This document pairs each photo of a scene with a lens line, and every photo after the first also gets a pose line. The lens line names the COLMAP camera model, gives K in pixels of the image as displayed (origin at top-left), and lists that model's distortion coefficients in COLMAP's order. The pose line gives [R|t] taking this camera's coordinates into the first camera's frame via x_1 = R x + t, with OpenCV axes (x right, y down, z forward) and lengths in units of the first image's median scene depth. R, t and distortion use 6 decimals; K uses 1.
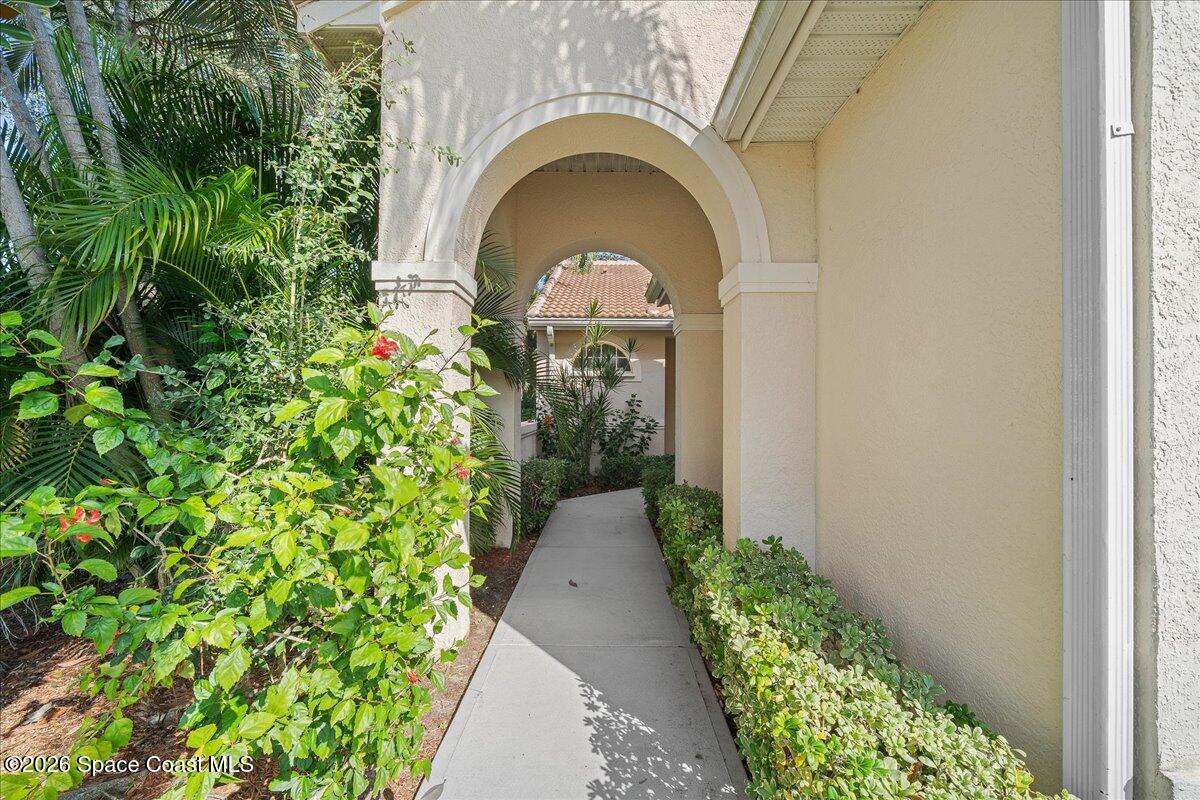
lens RADIAL K [[413.5, 0, 600.0], [0, 413.5, 400.0], [0, 0, 1]] dist [-0.000233, -0.000023]
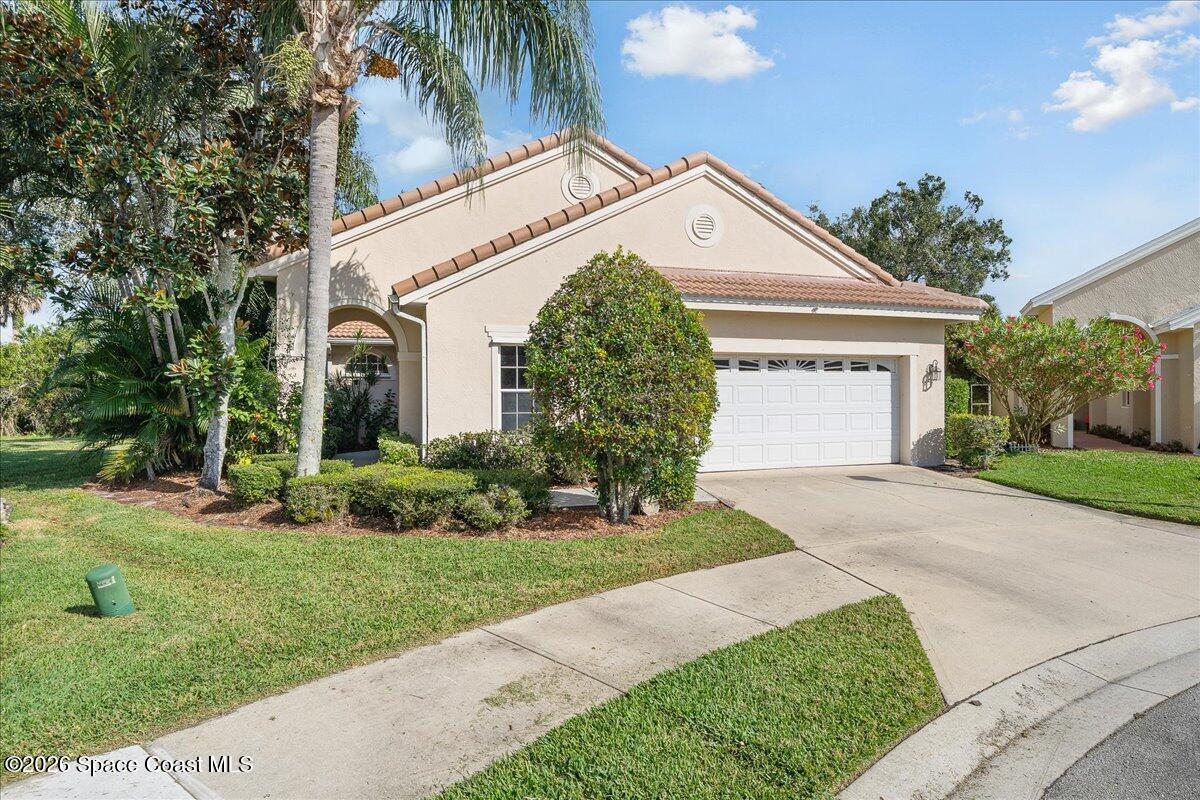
lens RADIAL K [[663.6, 0, 603.7], [0, 663.6, 428.2], [0, 0, 1]] dist [-0.002442, -0.000388]
pose [[0.956327, -0.018759, 0.291695, 0.123886], [0.001843, 0.998306, 0.058159, -0.012073], [-0.292292, -0.055081, 0.954742, -1.567306]]
